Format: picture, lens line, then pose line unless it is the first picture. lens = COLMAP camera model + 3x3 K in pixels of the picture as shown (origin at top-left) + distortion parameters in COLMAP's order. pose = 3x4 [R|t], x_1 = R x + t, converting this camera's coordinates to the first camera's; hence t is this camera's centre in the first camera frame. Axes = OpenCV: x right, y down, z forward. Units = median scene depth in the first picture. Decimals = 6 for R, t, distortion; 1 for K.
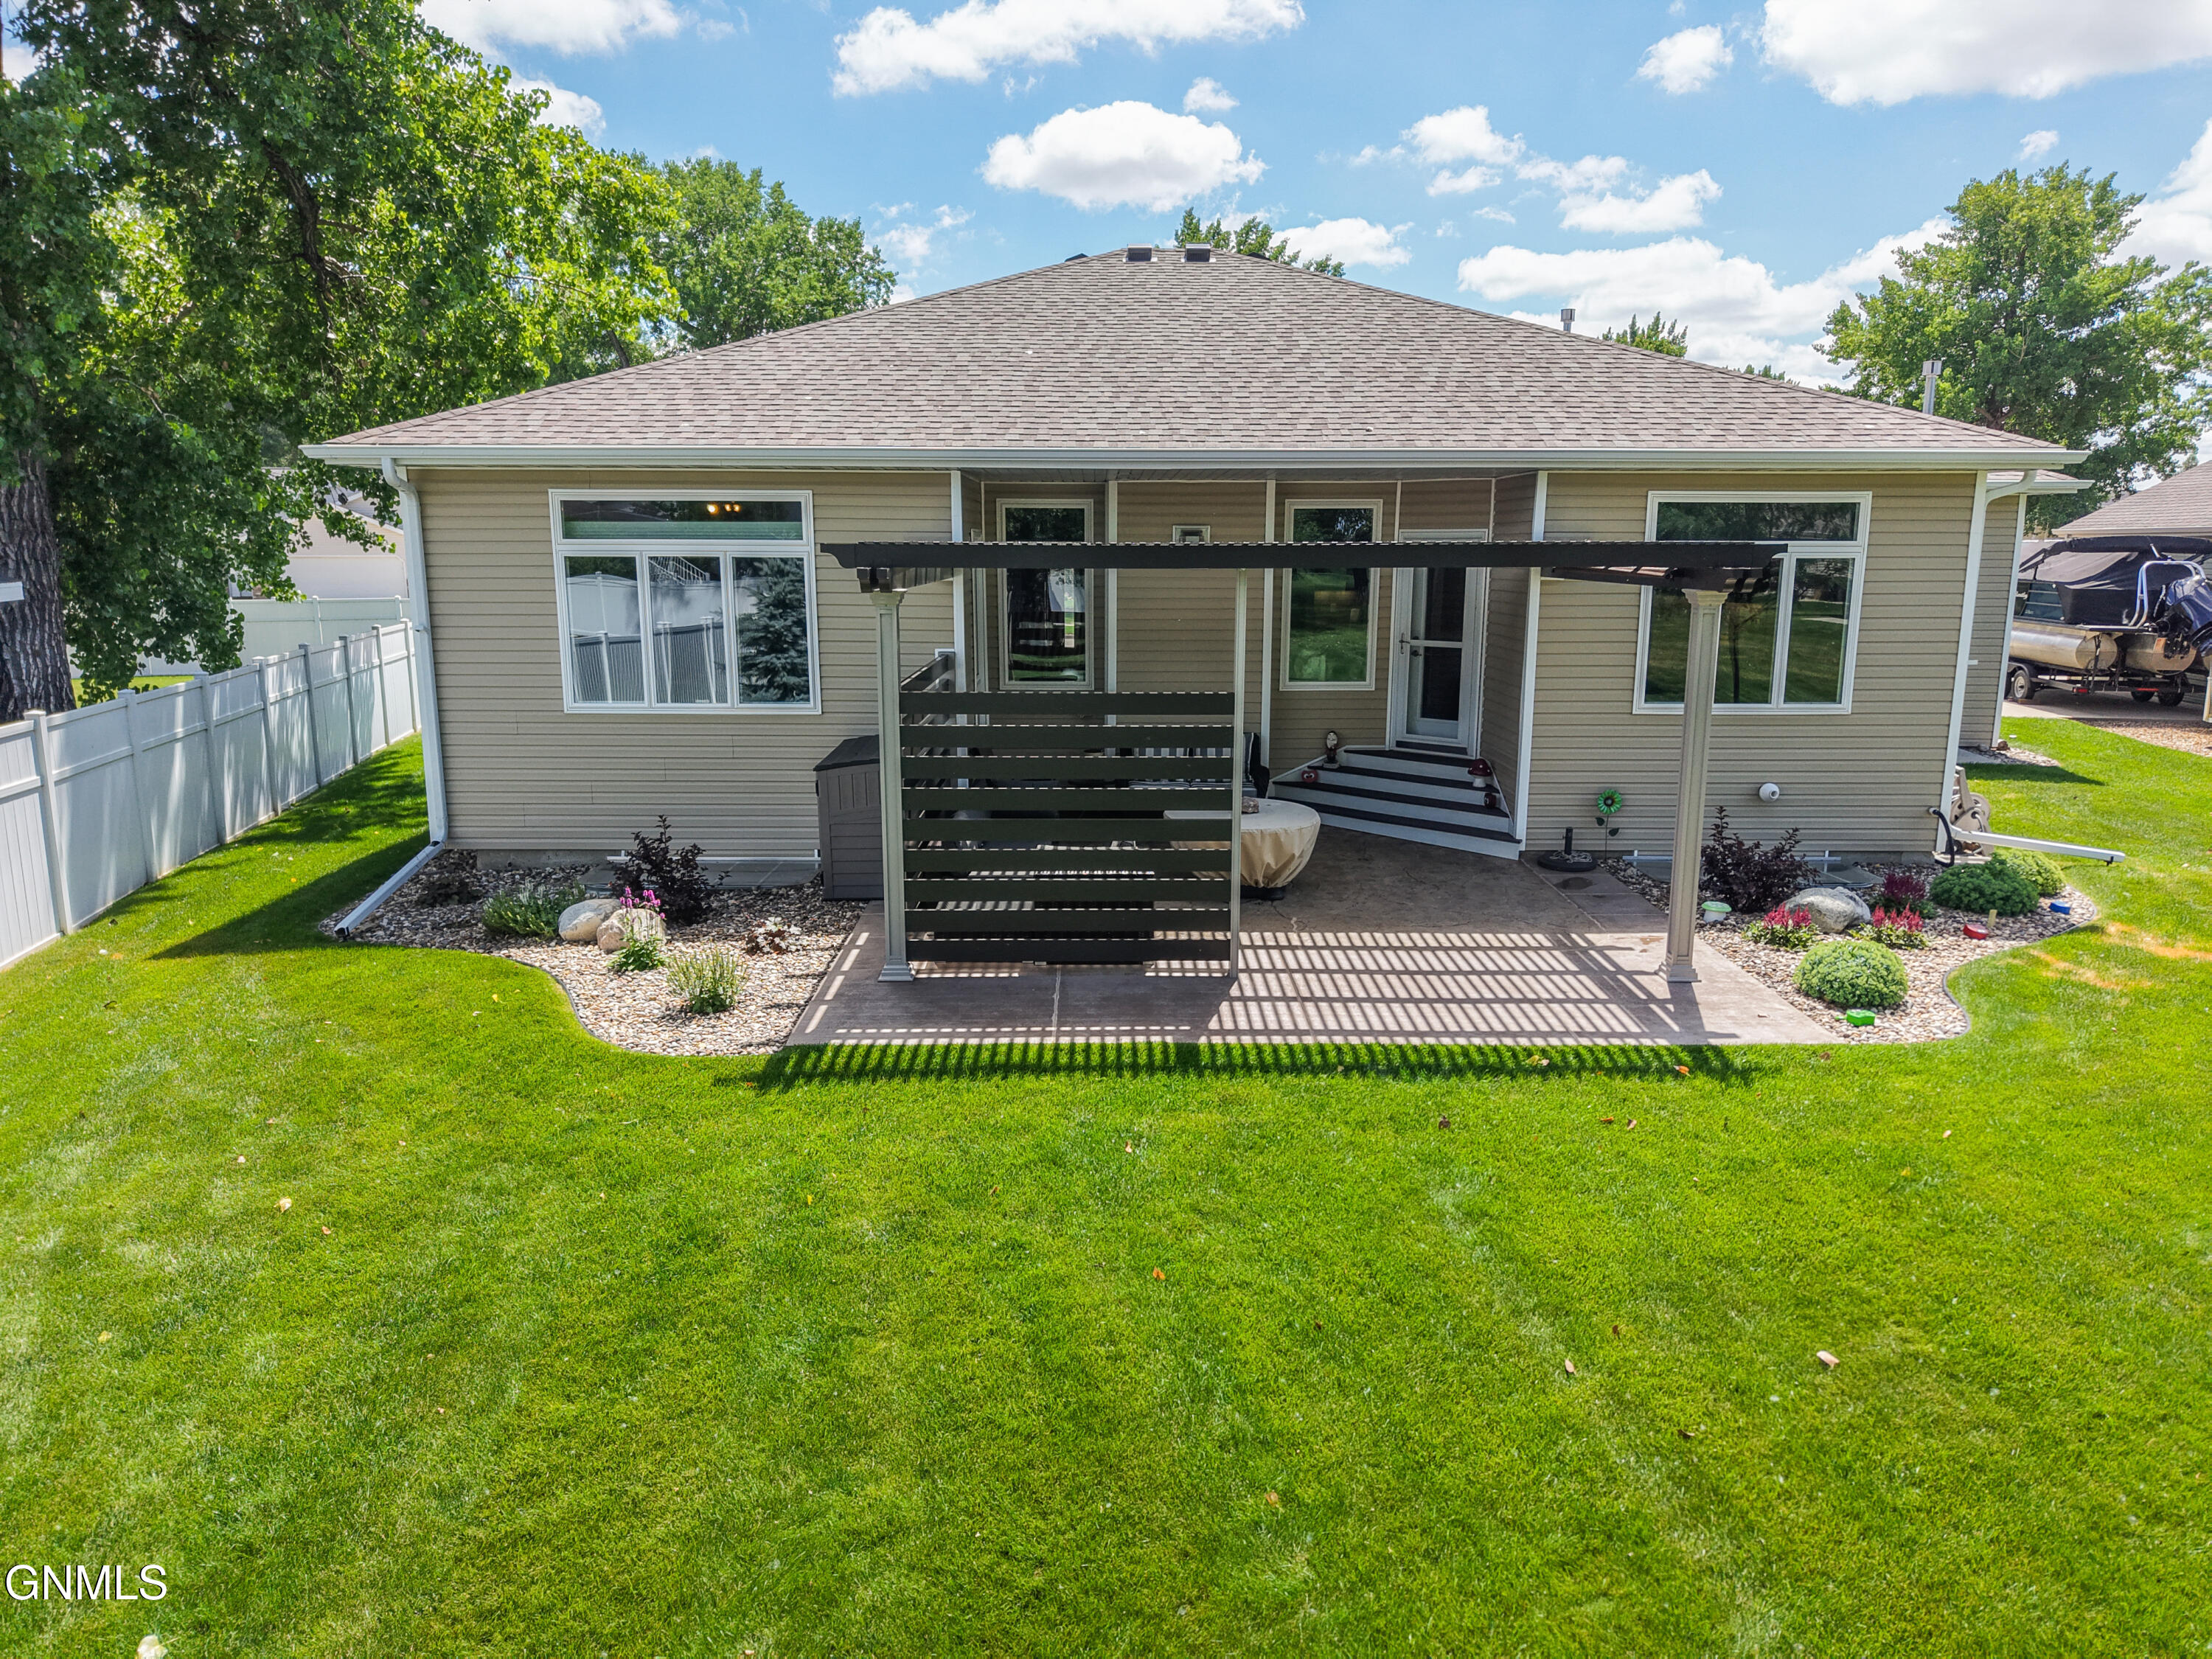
lens RADIAL K [[1507.6, 0, 1106.0], [0, 1507.6, 829.5], [0, 0, 1]] dist [0.008588, -0.004995]
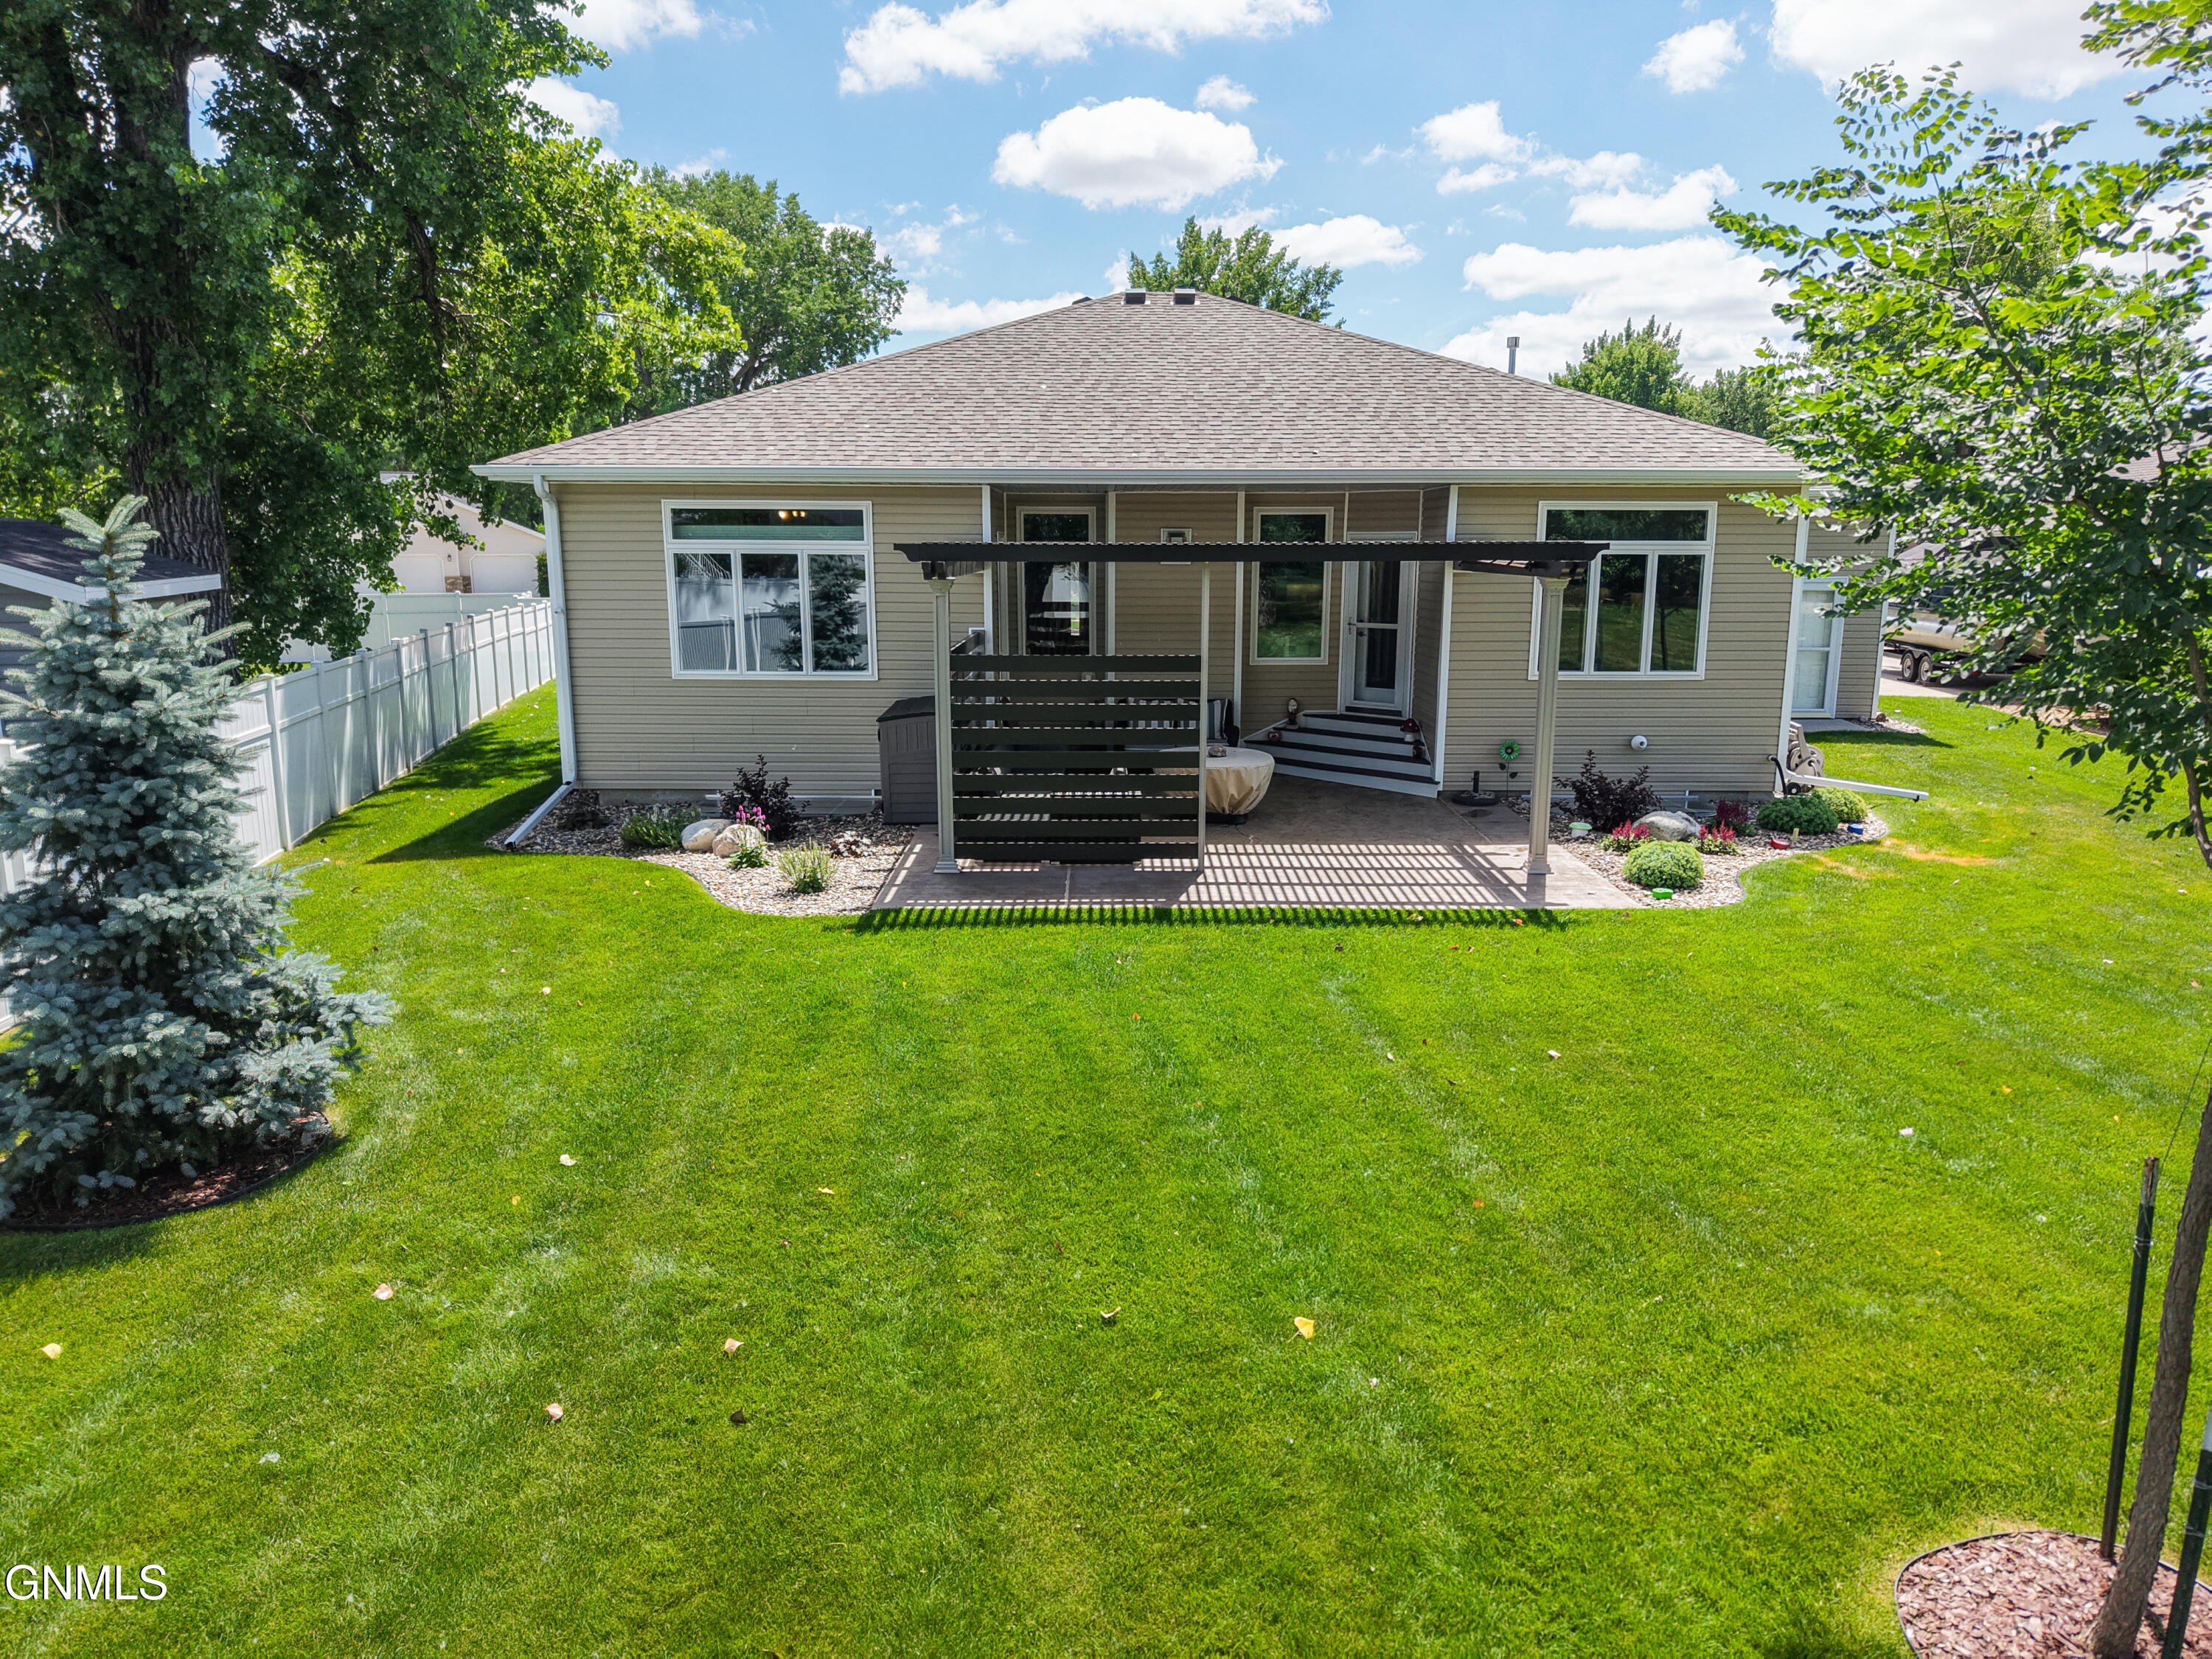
lens RADIAL K [[1505.1, 0, 1106.0], [0, 1505.1, 829.5], [0, 0, 1]] dist [0.039300, -0.052474]
pose [[0.999996, 0.000480, -0.002709, 0.003763], [-0.000480, 1.000000, -0.000114, 0.048214], [0.002709, 0.000116, 0.999996, -0.253651]]
